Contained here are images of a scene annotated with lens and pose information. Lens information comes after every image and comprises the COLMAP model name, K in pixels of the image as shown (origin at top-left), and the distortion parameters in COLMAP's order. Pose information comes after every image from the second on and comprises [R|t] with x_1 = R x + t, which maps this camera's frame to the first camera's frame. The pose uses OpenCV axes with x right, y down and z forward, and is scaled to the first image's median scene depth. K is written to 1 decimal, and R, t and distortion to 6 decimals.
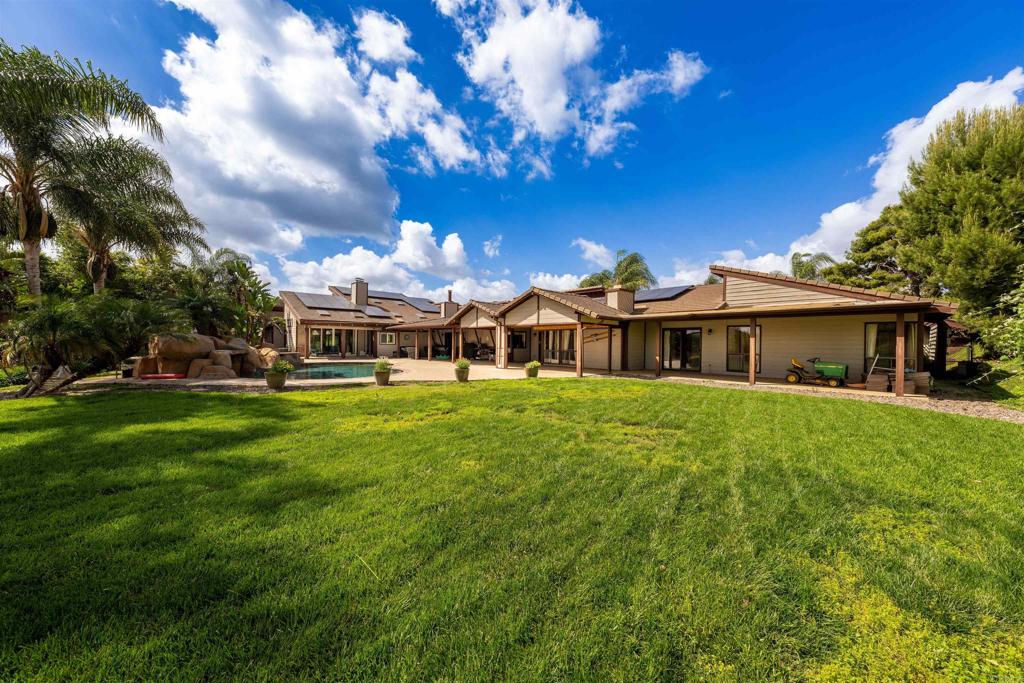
lens RADIAL K [[355.0, 0, 519.6], [0, 355.0, 345.6], [0, 0, 1]] dist [0.000190, 0.000138]
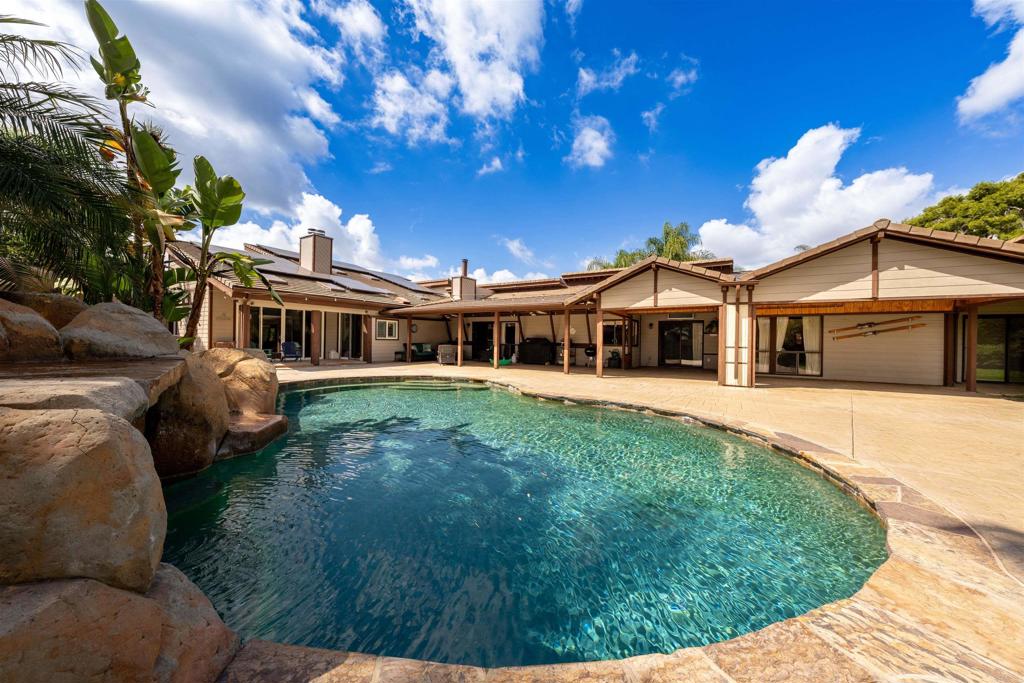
lens RADIAL K [[355.0, 0, 518.1], [0, 355.0, 341.7], [0, 0, 1]] dist [0.000190, 0.000138]
pose [[0.963948, 0.002999, 0.266072, -0.333614], [-0.002401, 0.999994, -0.002570, 0.000858], [-0.266078, 0.001838, 0.963950, 0.393927]]
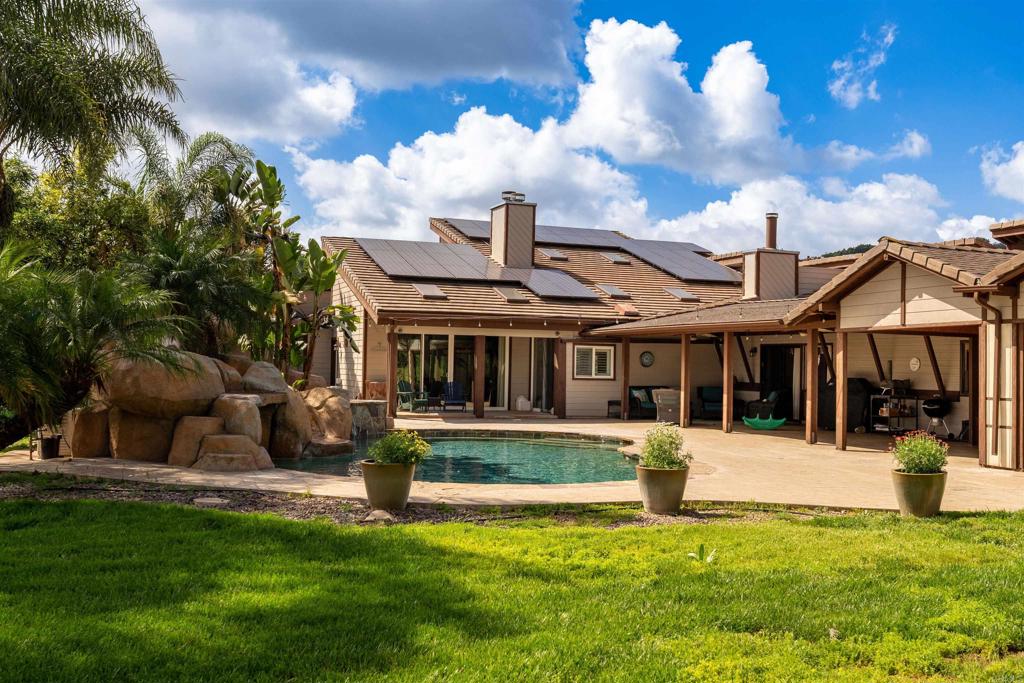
lens RADIAL K [[1066.4, 0, 512.3], [0, 1066.4, 342.1], [0, 0, 1]] dist [0.012777, 0.000000]
pose [[0.927562, -0.002659, -0.373659, -0.064481], [-0.011272, 0.999320, -0.035094, -0.002744], [0.373499, 0.036764, 0.926902, 0.021799]]
